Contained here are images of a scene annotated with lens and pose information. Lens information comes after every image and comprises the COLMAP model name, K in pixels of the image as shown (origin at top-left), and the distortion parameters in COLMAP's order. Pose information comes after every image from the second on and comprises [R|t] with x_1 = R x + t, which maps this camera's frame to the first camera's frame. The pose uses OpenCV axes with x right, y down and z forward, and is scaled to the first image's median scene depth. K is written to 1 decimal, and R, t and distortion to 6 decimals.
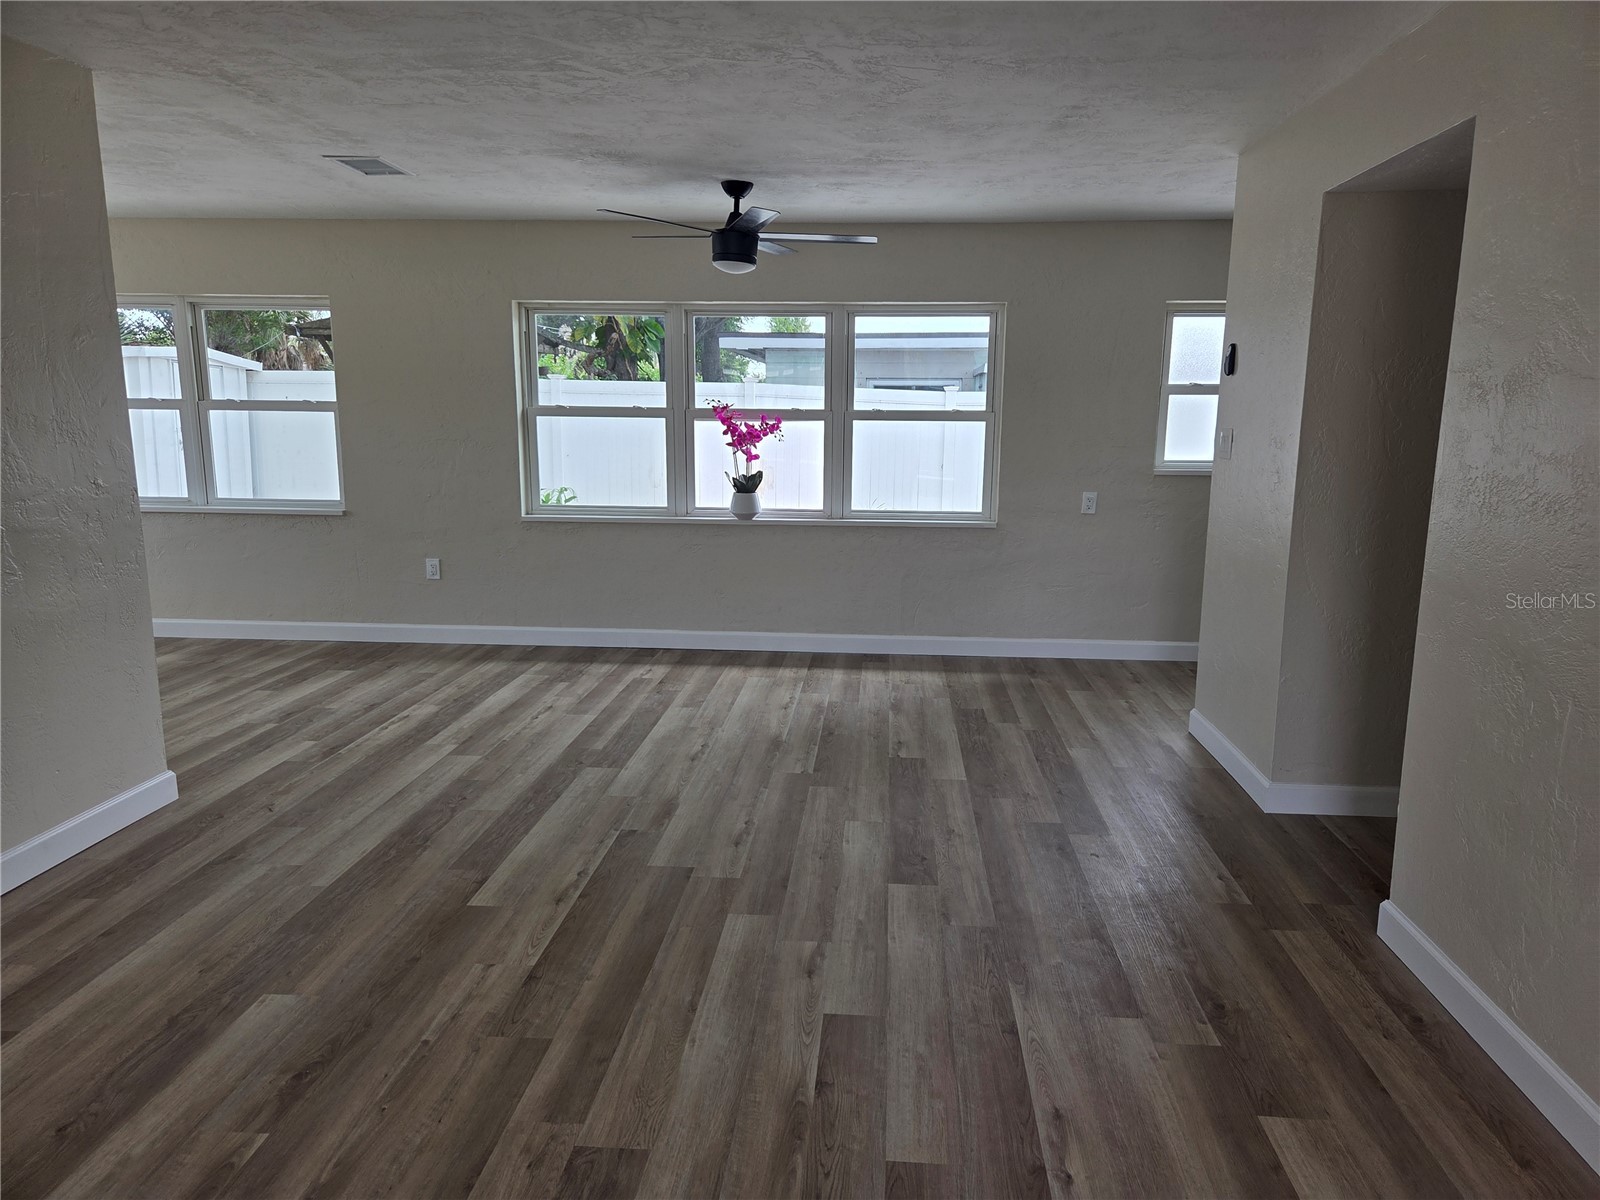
lens RADIAL K [[1069.1, 0, 801.6], [0, 1069.1, 602.1], [0, 0, 1]] dist [0.077671, -0.067194]
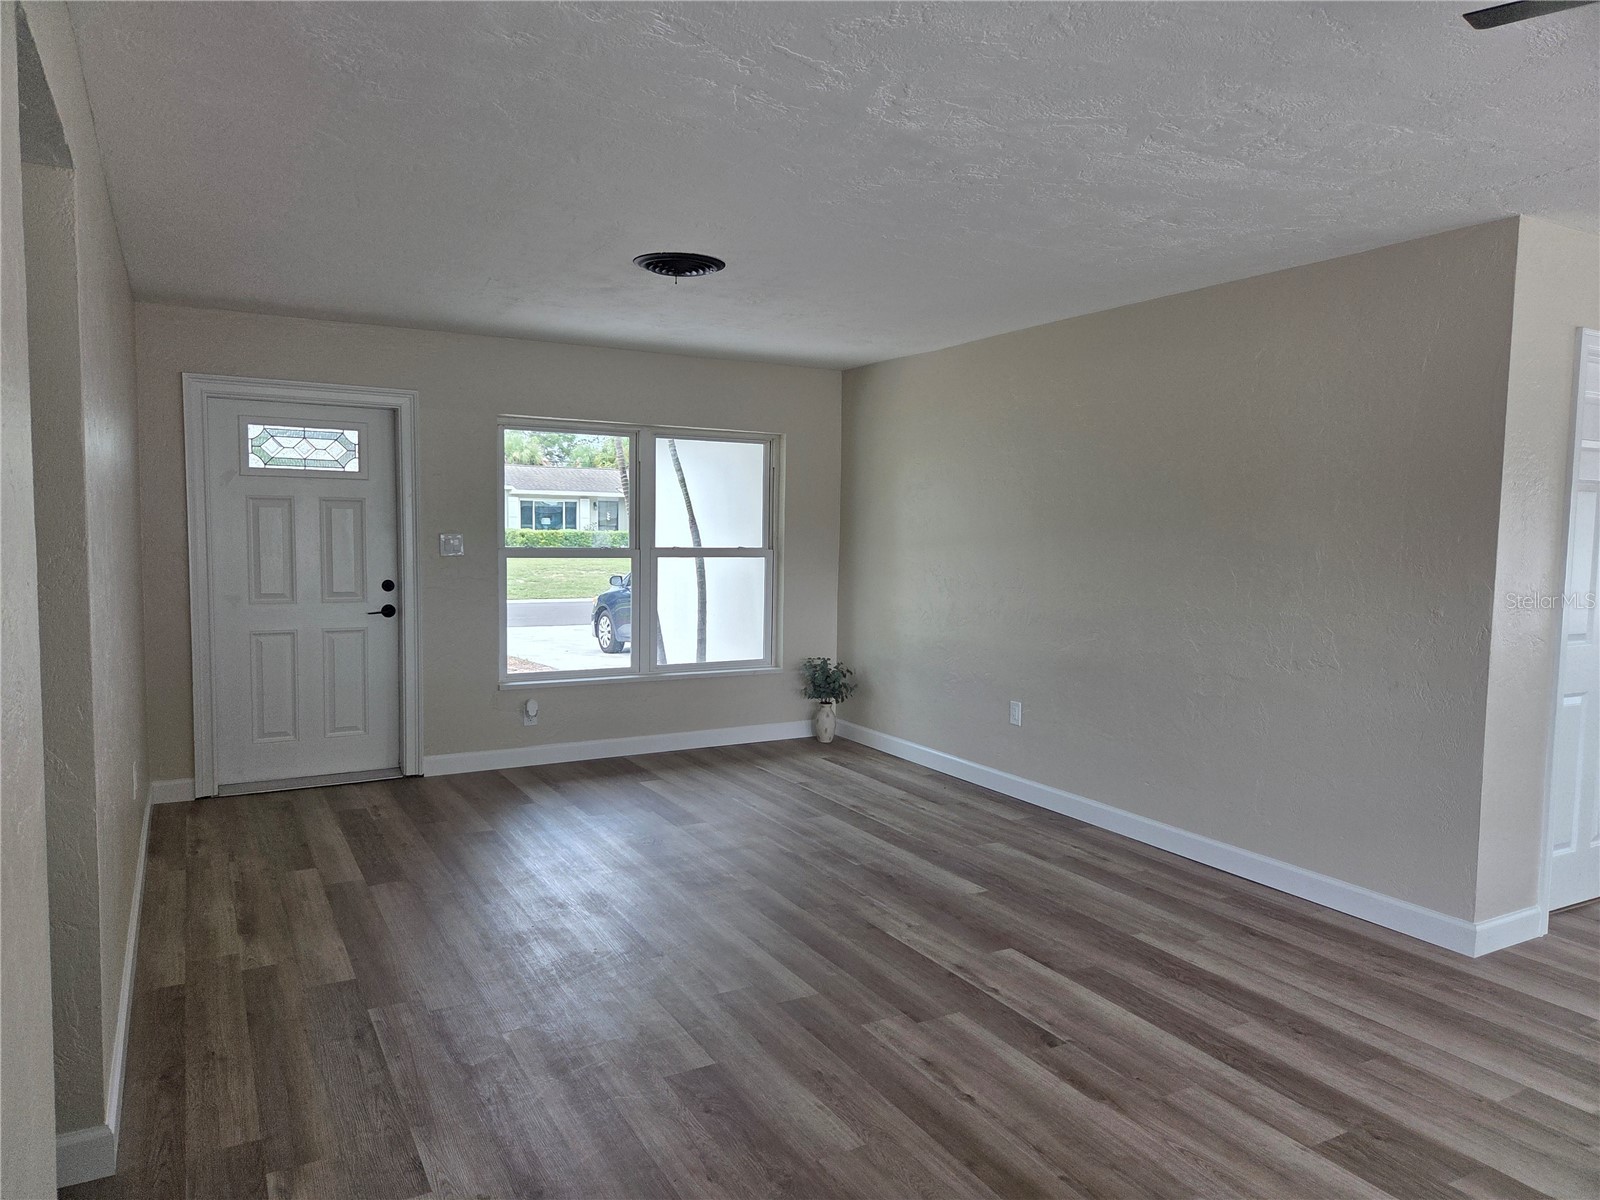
lens RADIAL K [[1069.1, 0, 801.6], [0, 1069.1, 602.1], [0, 0, 1]] dist [0.077671, -0.067194]
pose [[-0.827549, 0.019294, -0.561062, 0.351551], [-0.122885, 0.968947, 0.214572, -0.204245], [0.547780, 0.246515, -0.799480, 1.141739]]
